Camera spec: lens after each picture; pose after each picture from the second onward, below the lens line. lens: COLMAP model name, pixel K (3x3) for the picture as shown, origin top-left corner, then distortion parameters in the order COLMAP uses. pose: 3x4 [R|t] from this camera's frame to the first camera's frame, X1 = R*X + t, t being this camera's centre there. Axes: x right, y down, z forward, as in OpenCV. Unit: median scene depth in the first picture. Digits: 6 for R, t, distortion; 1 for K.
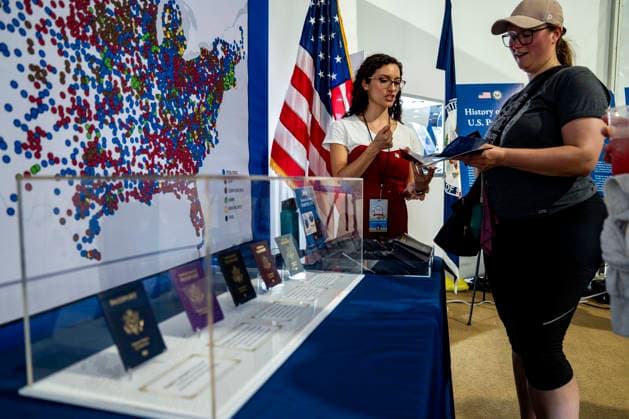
lens RADIAL K [[390.9, 0, 314.5], [0, 390.9, 209.5], [0, 0, 1]] dist [-0.049286, 0.001587]
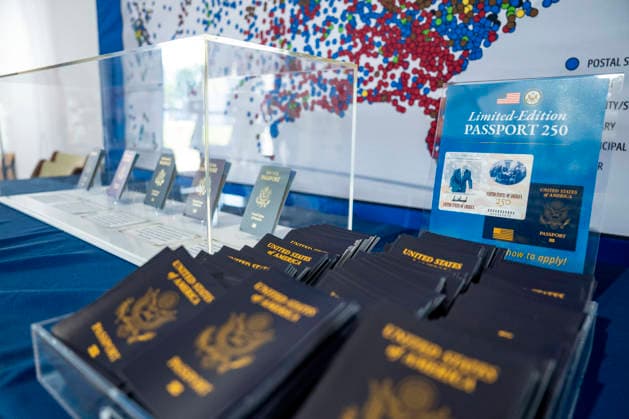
lens RADIAL K [[390.9, 0, 314.5], [0, 390.9, 209.5], [0, 0, 1]] dist [-0.049286, 0.001587]
pose [[-0.302179, 0.146637, -0.941905, 0.472406], [-0.118078, 0.974730, 0.189629, 0.035335], [0.945910, 0.168520, -0.277228, 1.326751]]
